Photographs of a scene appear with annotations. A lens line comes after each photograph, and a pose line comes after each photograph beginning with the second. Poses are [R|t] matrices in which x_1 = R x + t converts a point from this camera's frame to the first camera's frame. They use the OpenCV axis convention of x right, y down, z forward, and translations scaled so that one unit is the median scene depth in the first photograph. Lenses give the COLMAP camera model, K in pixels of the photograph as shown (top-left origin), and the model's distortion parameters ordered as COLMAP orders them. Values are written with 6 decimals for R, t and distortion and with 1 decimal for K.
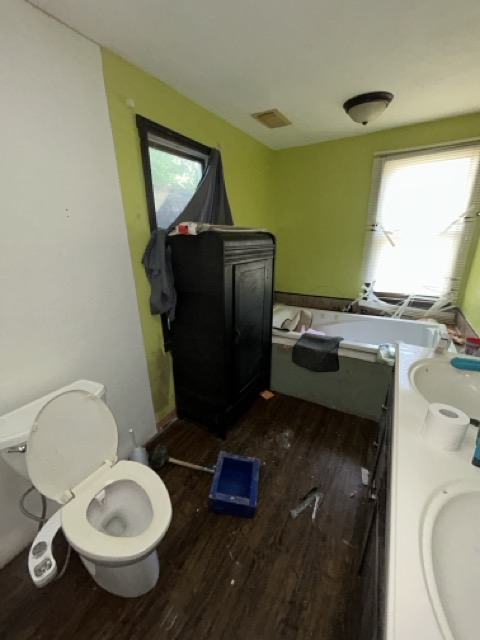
lens RADIAL K [[261.4, 0, 240.1], [0, 261.4, 322.0], [0, 0, 1]] dist [0.001982, -0.000336]
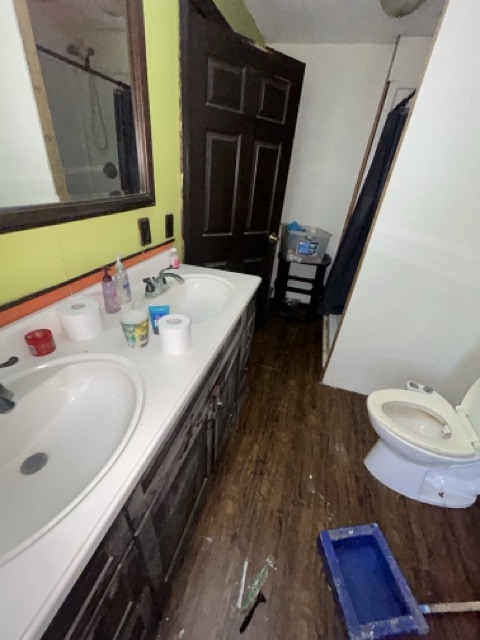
lens RADIAL K [[261.4, 0, 239.3], [0, 261.4, 317.8], [0, 0, 1]] dist [0.001982, -0.000336]
pose [[-0.970558, 0.043041, -0.236992, 0.506678], [-0.152053, 0.653600, 0.741408, -0.303678], [0.186809, 0.755615, -0.627812, 1.063124]]
